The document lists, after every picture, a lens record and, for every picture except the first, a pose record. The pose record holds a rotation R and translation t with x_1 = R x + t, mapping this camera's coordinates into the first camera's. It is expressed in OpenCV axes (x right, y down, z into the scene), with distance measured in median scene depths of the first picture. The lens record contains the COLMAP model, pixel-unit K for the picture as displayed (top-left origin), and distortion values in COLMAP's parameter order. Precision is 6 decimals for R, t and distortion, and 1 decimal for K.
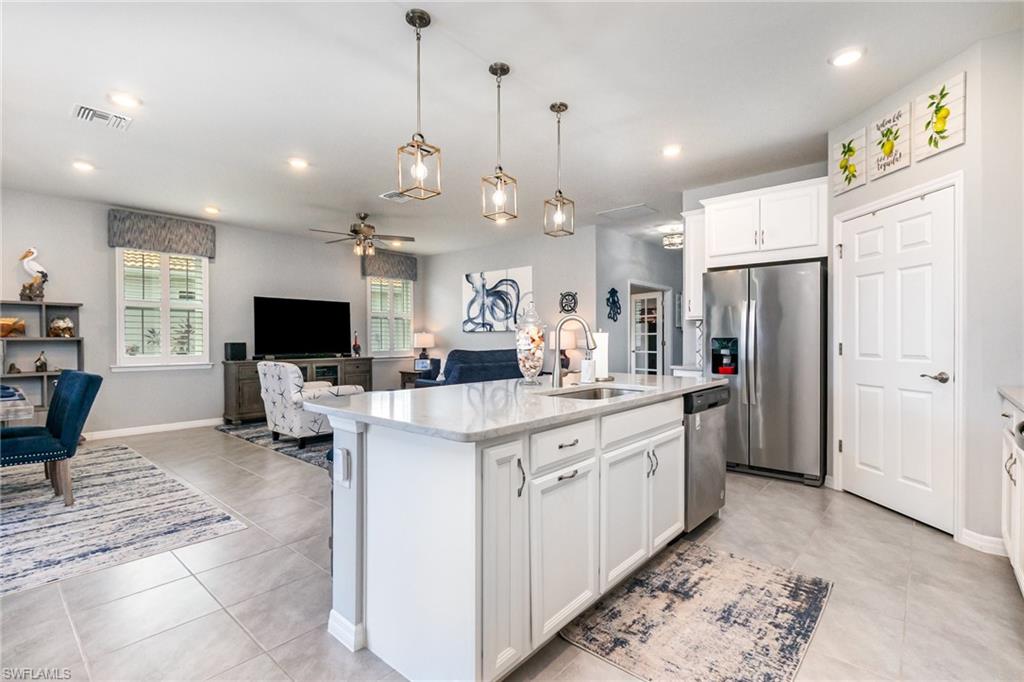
lens RADIAL K [[469.3, 0, 520.0], [0, 469.3, 343.2], [0, 0, 1]] dist [-0.001255, -0.000121]
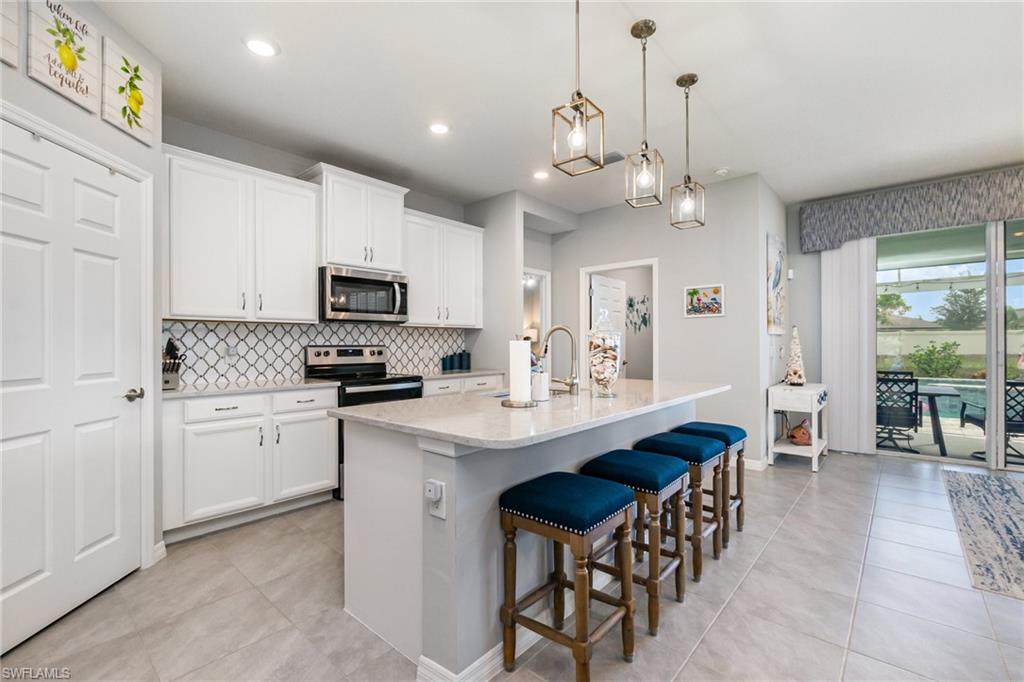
lens RADIAL K [[450.2, 0, 514.1], [0, 450.2, 346.2], [0, 0, 1]] dist [-0.000811, -0.000012]
pose [[-0.999950, 0.006464, 0.007569, 0.074153], [0.006542, 0.999926, 0.010248, -0.008706], [-0.007502, 0.010297, -0.999919, 0.724237]]
